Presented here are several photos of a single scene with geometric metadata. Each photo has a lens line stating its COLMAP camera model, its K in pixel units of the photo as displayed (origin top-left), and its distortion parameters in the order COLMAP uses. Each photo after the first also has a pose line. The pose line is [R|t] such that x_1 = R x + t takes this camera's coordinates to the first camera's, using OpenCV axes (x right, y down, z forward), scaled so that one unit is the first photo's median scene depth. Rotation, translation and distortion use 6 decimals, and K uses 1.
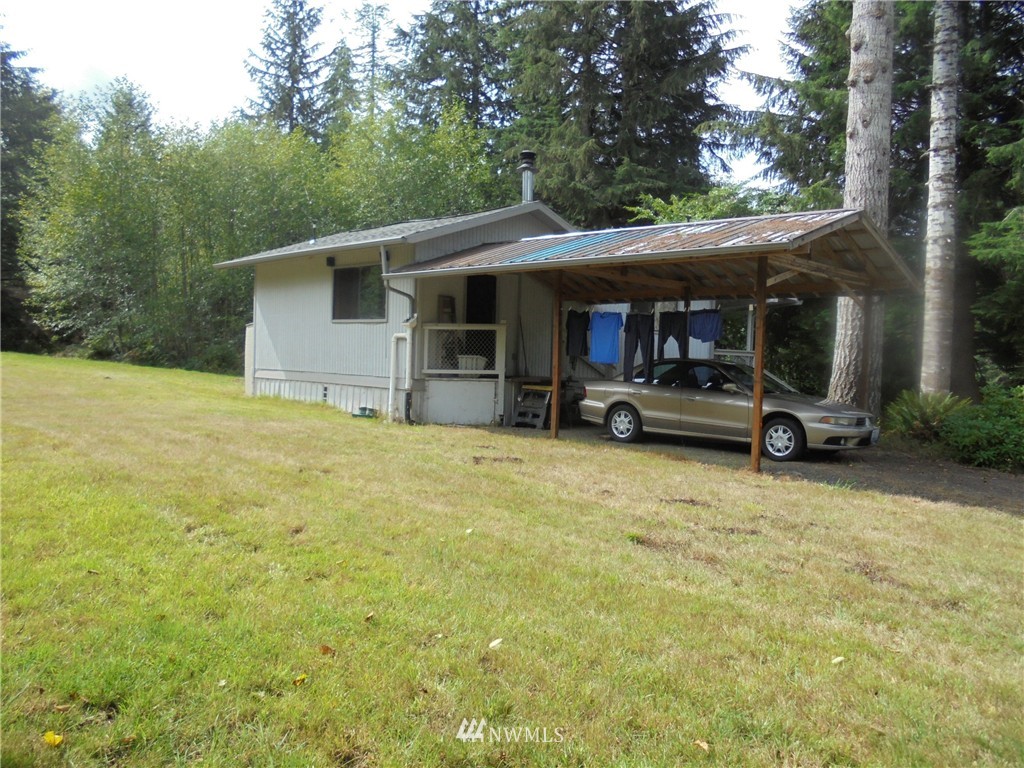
lens RADIAL K [[774.3, 0, 516.0], [0, 774.3, 381.0], [0, 0, 1]] dist [-0.126927, 0.111008]
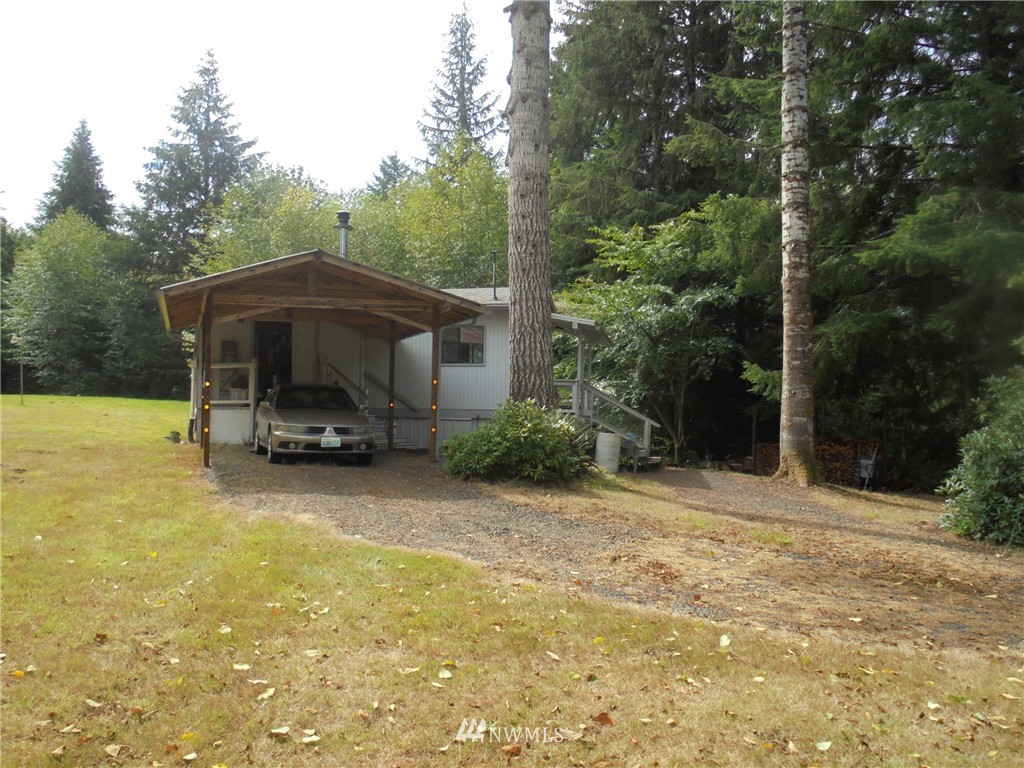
lens RADIAL K [[899.5, 0, 512.0], [0, 899.5, 384.0], [0, 0, 1]] dist [-0.128157, 0.169418]
pose [[0.900981, -0.028637, -0.432913, 0.723398], [0.000327, 0.997864, -0.065328, 0.040095], [0.433859, 0.058717, 0.899066, -0.061431]]
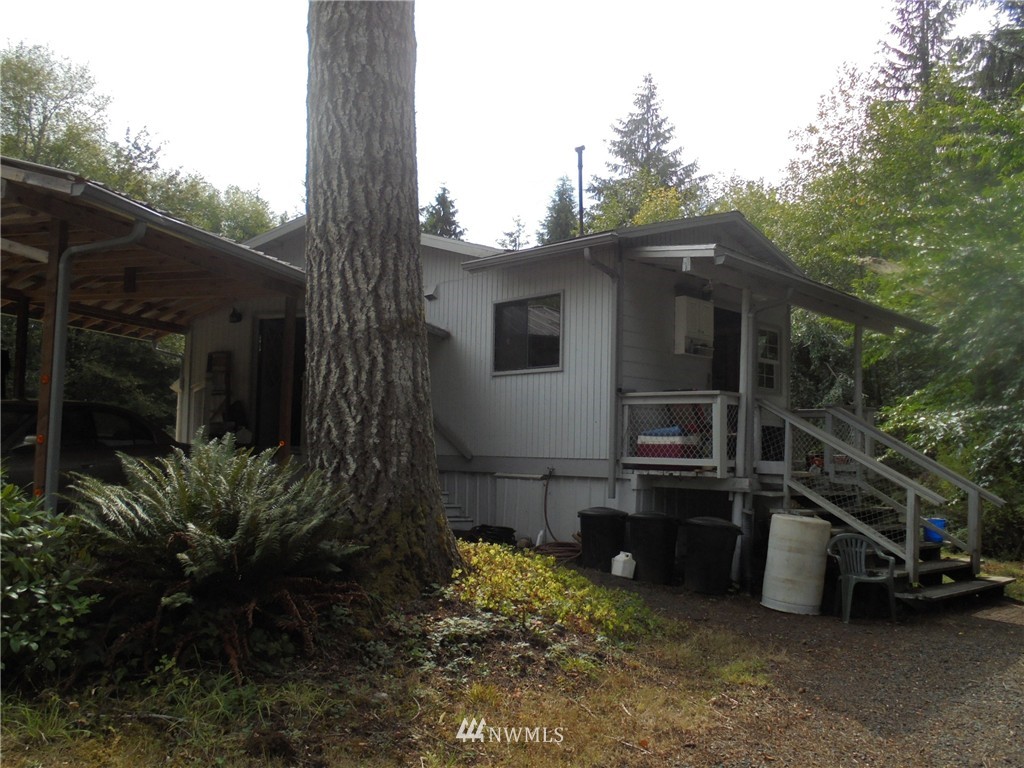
lens RADIAL K [[899.5, 0, 512.0], [0, 899.5, 384.0], [0, 0, 1]] dist [-0.128157, 0.169418]
pose [[0.474763, -0.088412, -0.875662, 0.686759], [-0.034764, 0.992281, -0.119035, 0.020513], [0.879427, 0.086954, 0.468024, 0.652270]]
